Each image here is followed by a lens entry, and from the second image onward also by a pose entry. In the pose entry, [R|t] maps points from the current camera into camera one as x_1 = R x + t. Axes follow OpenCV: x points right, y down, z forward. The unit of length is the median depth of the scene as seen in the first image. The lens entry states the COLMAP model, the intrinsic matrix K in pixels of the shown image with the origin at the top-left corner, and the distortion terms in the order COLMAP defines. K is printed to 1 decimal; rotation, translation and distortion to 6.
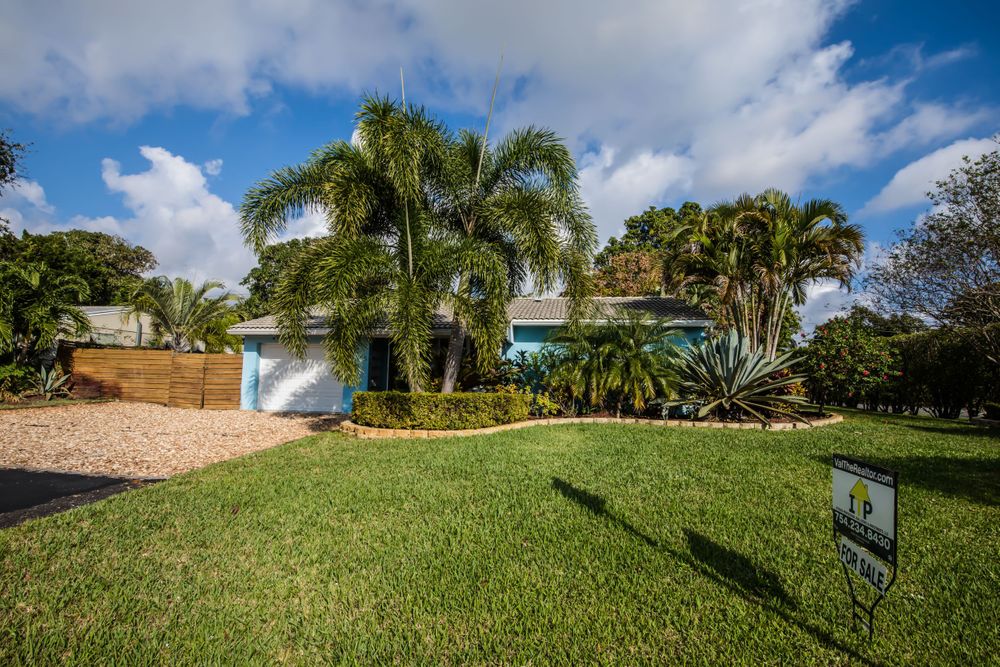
lens RADIAL K [[462.3, 0, 506.7], [0, 462.3, 338.1], [0, 0, 1]] dist [-0.008790, 0.002095]
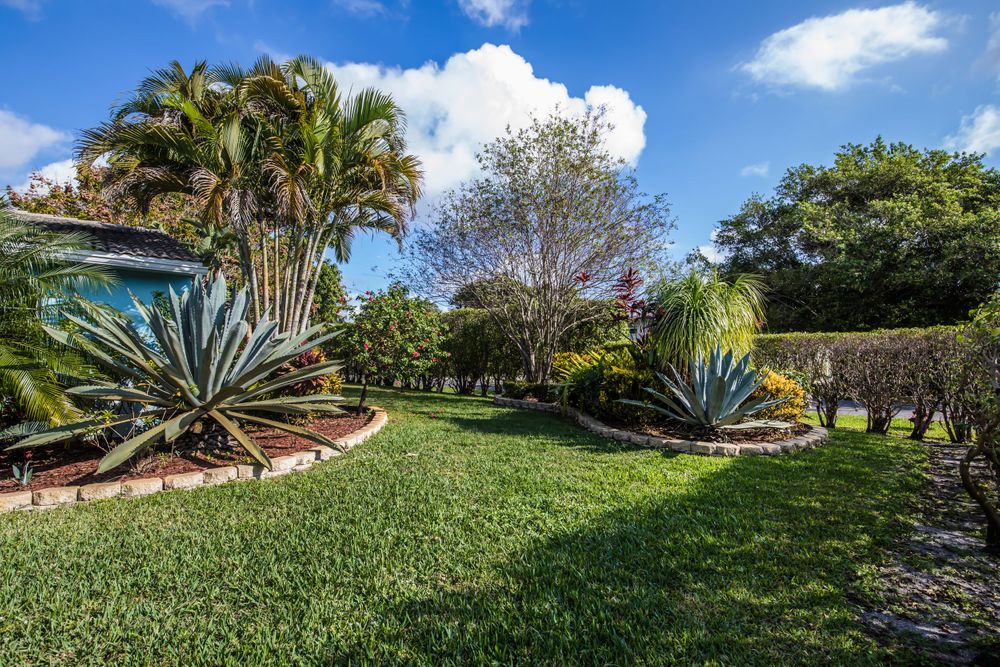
lens RADIAL K [[462.3, 0, 503.9], [0, 462.3, 338.8], [0, 0, 1]] dist [-0.008790, 0.002095]
pose [[0.628981, 0.010465, 0.777350, 0.280059], [-0.054243, 0.998063, 0.030453, 0.018965], [-0.775526, -0.061320, 0.628331, 0.409789]]
